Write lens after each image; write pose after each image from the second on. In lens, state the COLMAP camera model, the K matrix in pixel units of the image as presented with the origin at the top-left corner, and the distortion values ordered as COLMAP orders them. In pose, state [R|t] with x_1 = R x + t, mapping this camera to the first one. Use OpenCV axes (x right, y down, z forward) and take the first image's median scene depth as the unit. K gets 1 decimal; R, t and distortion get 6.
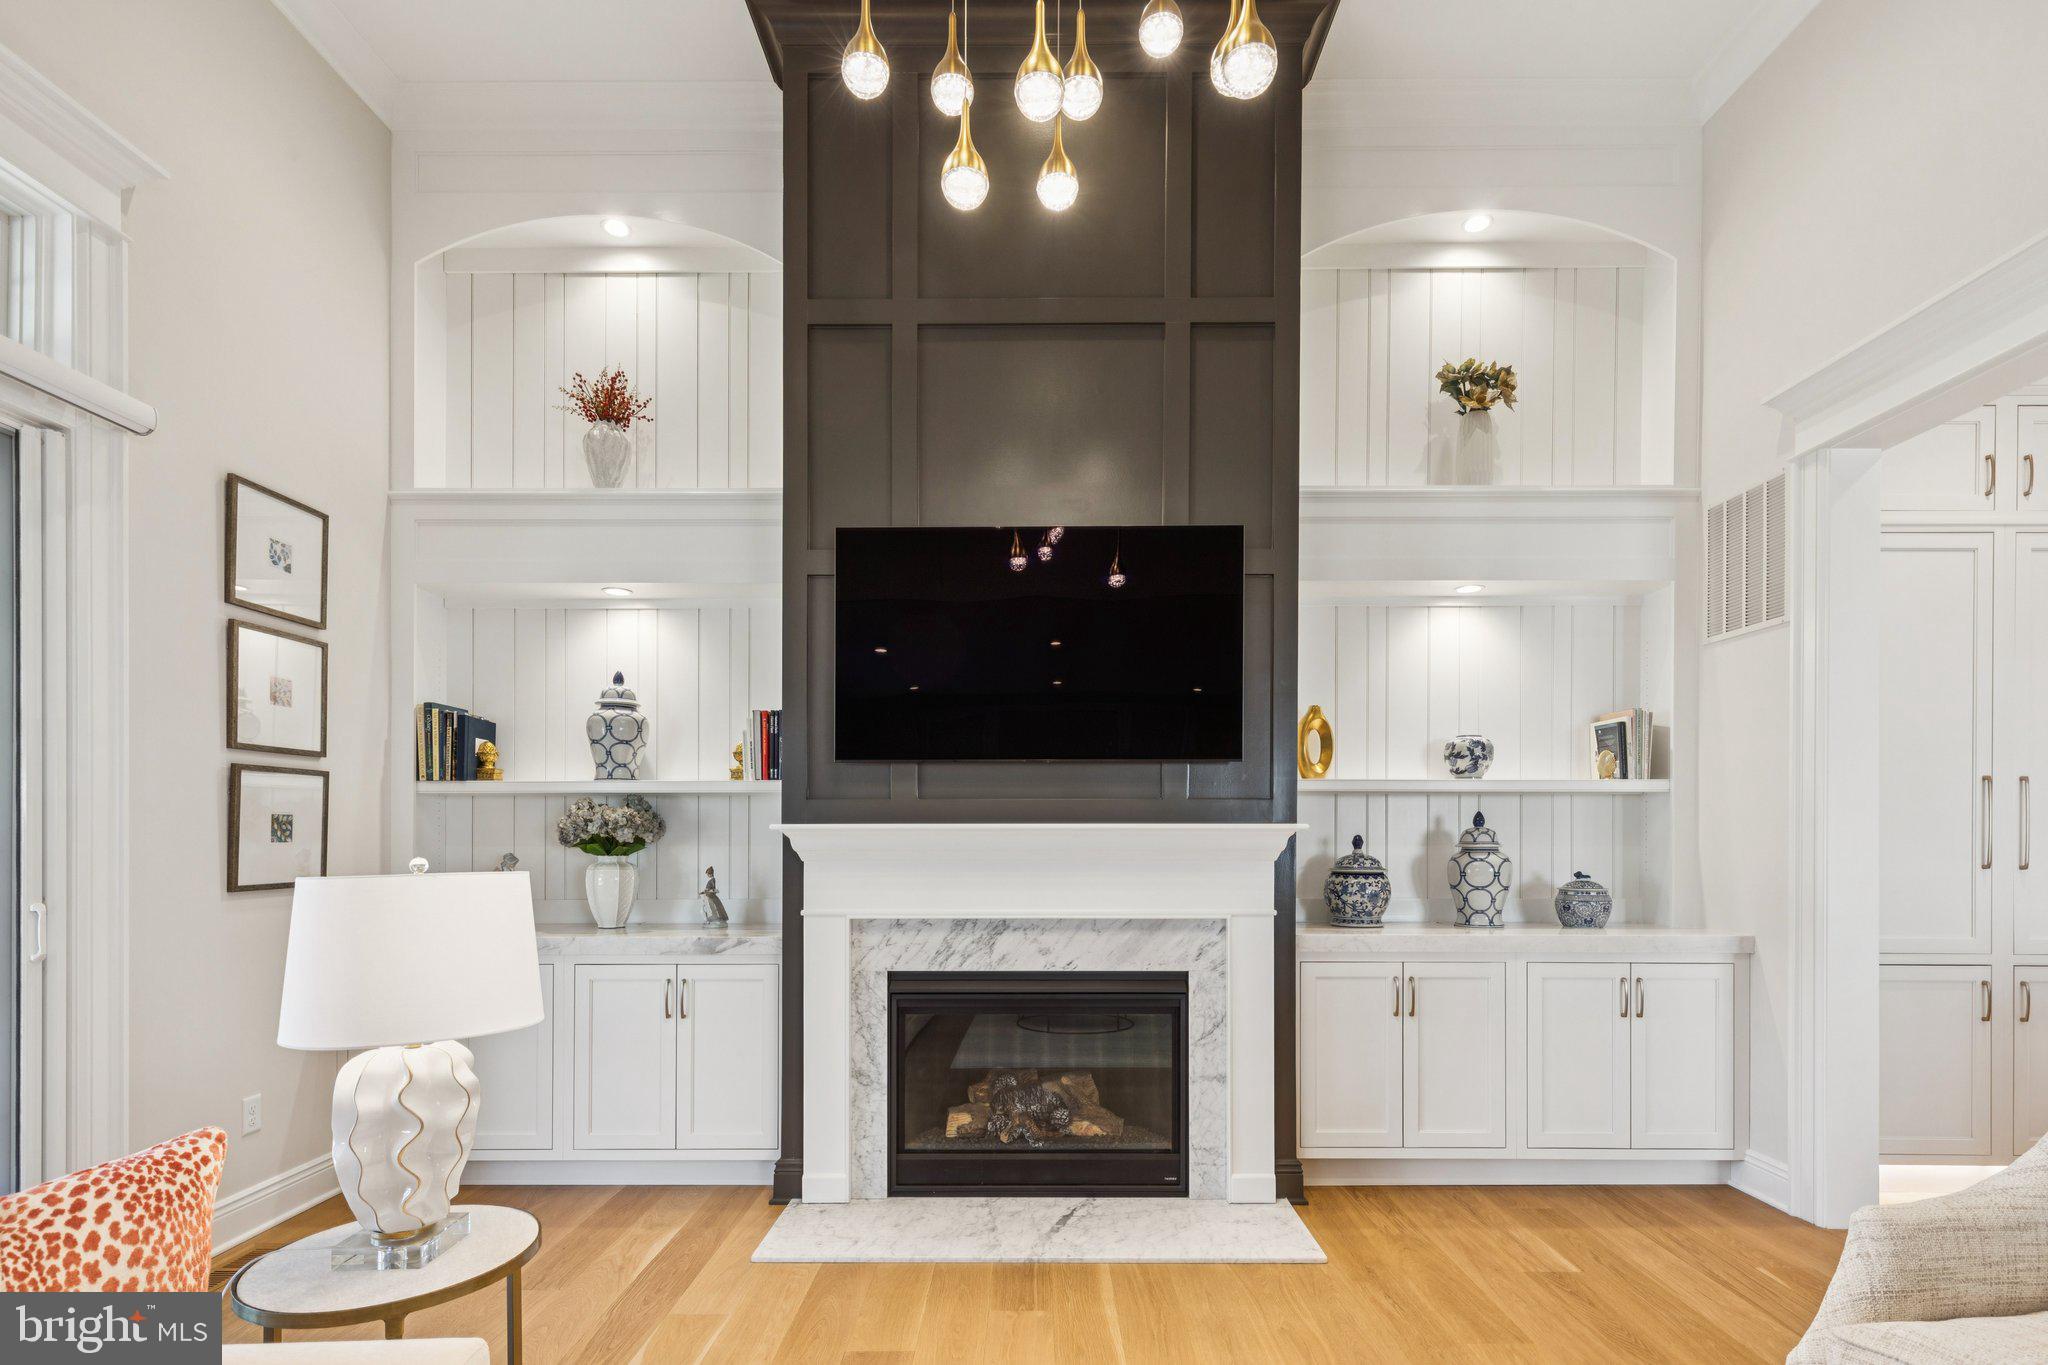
lens RADIAL K [[985.3, 0, 1036.1], [0, 985.3, 838.7], [0, 0, 1]] dist [0.004775, -0.000296]
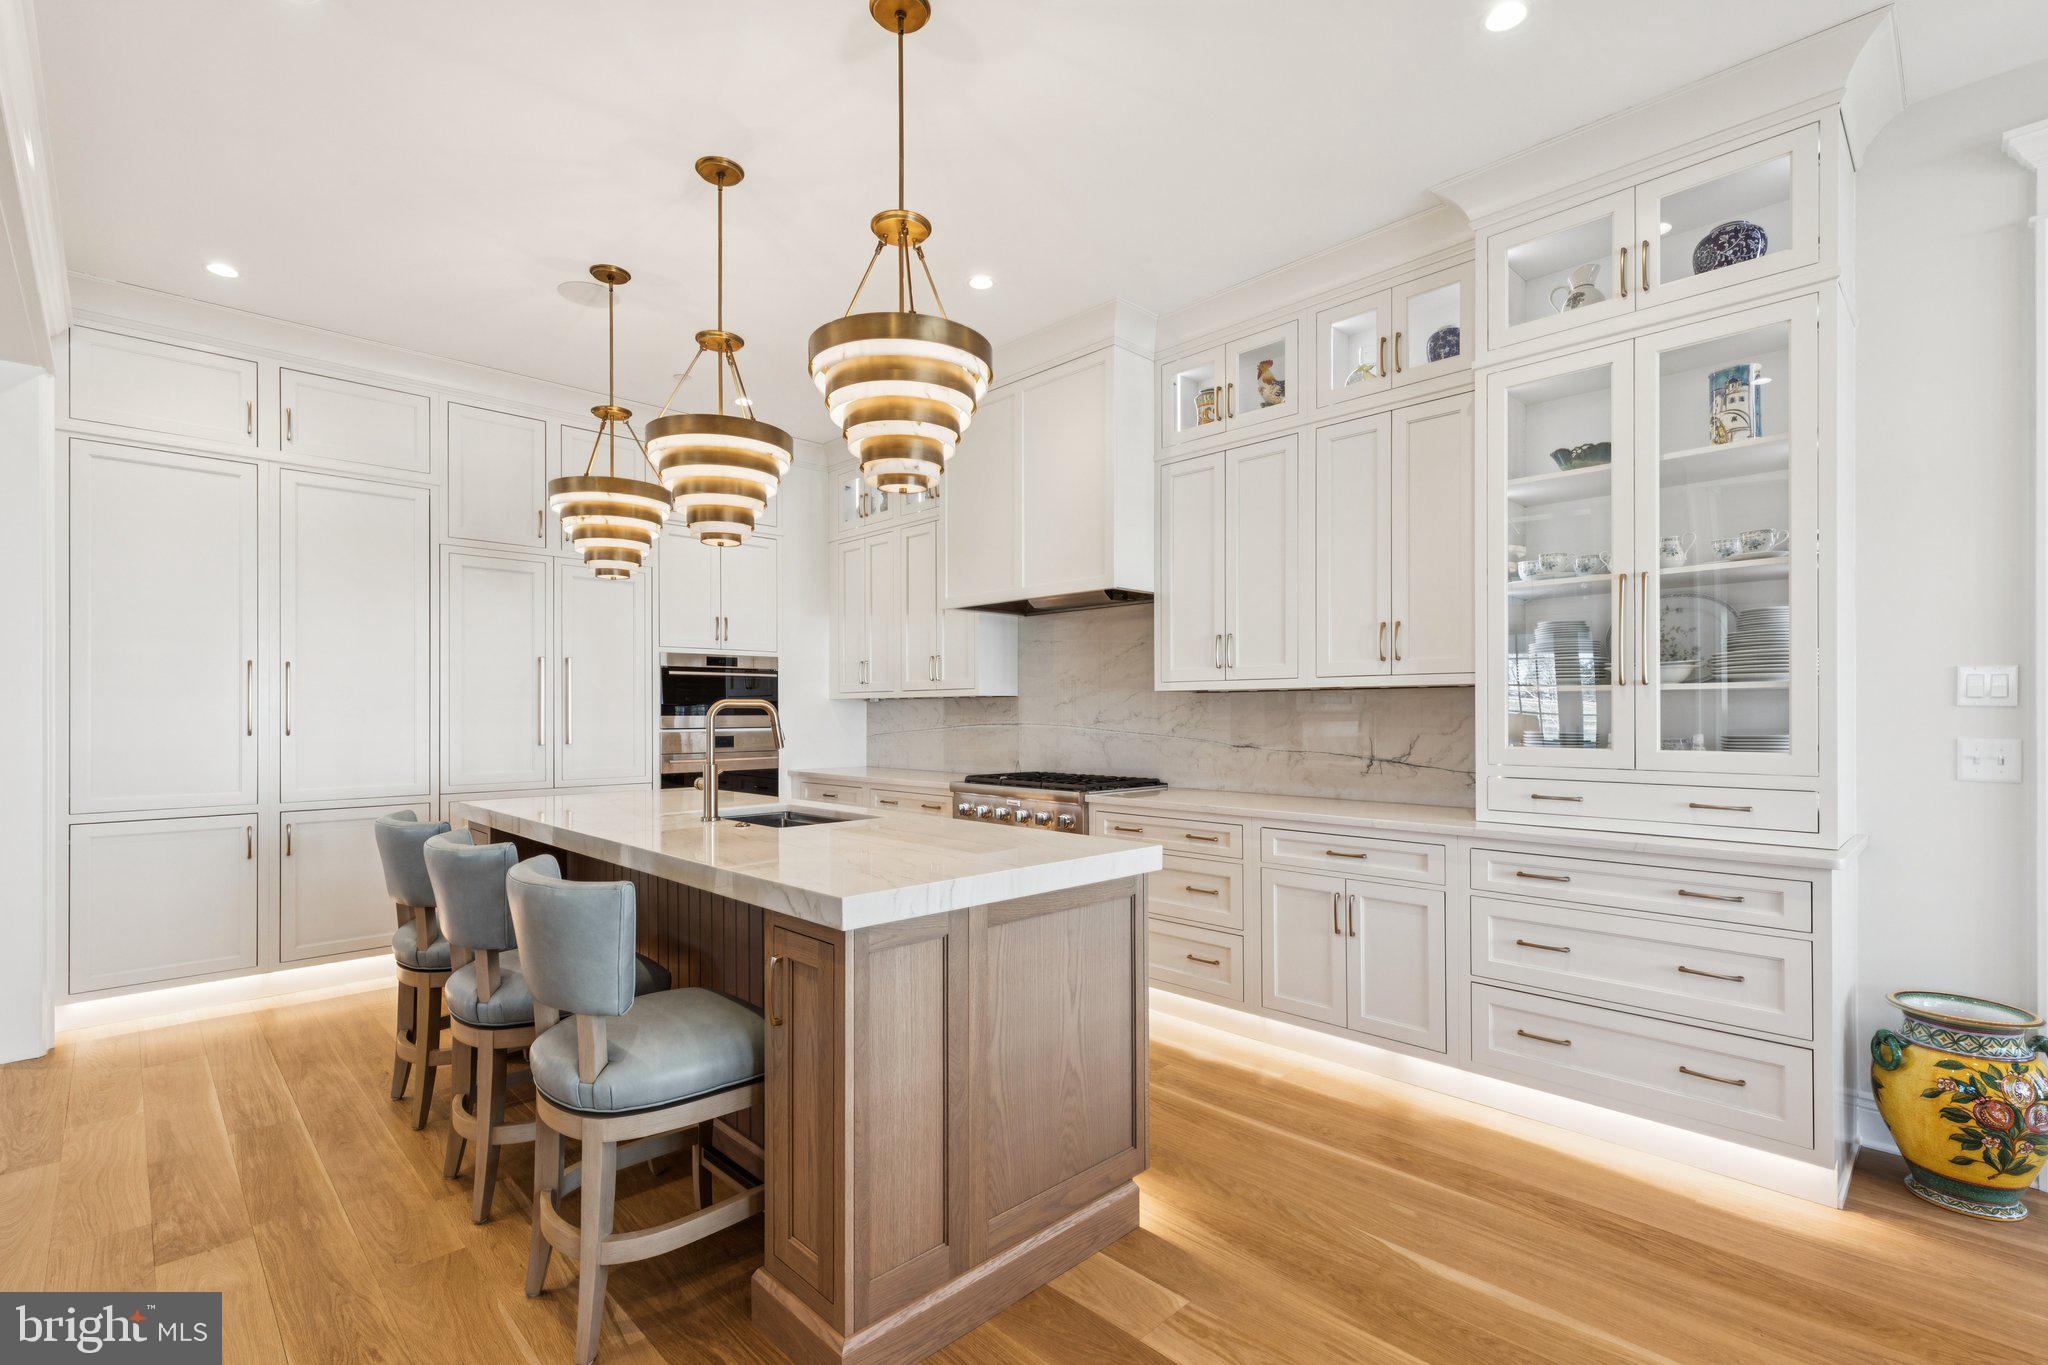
lens RADIAL K [[925.9, 0, 1019.7], [0, 925.9, 708.9], [0, 0, 1]] dist [0.003352, 0.000180]
pose [[0.714219, -0.000580, 0.699923, 0.794031], [0.004719, 0.999981, -0.003987, 0.006478], [-0.699907, 0.006151, 0.714208, -0.480451]]
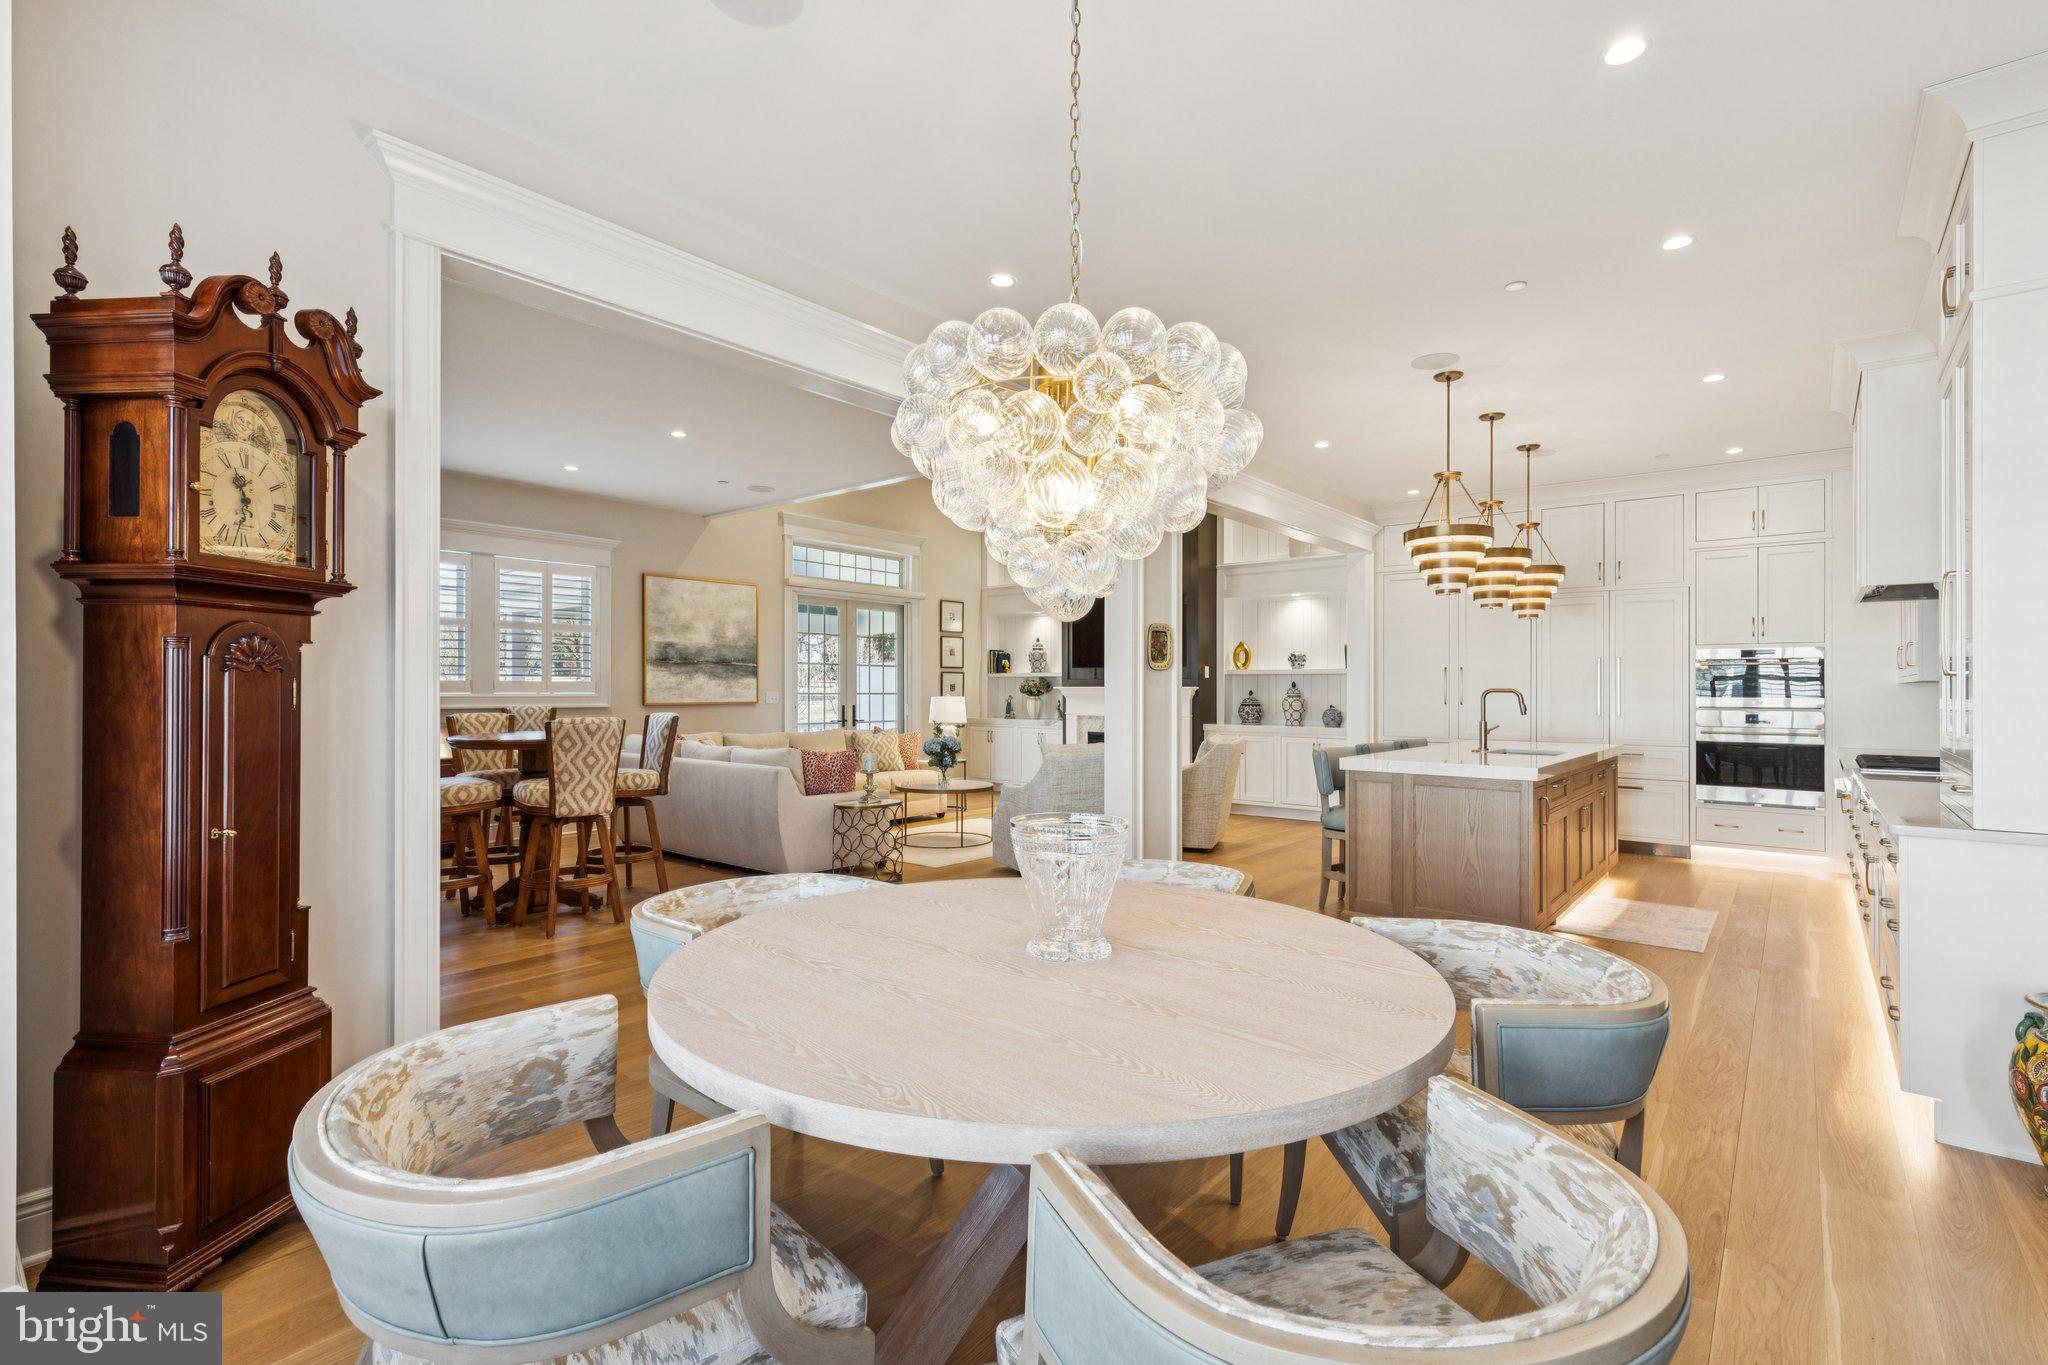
lens RADIAL K [[931.4, 0, 1026.1], [0, 931.4, 679.3], [0, 0, 1]] dist [0.005538, -0.000363]
pose [[0.774072, -0.005278, -0.633076, 1.568830], [-0.003715, 0.999910, -0.012879, 0.001194], [0.633087, 0.012321, 0.773983, -1.449935]]
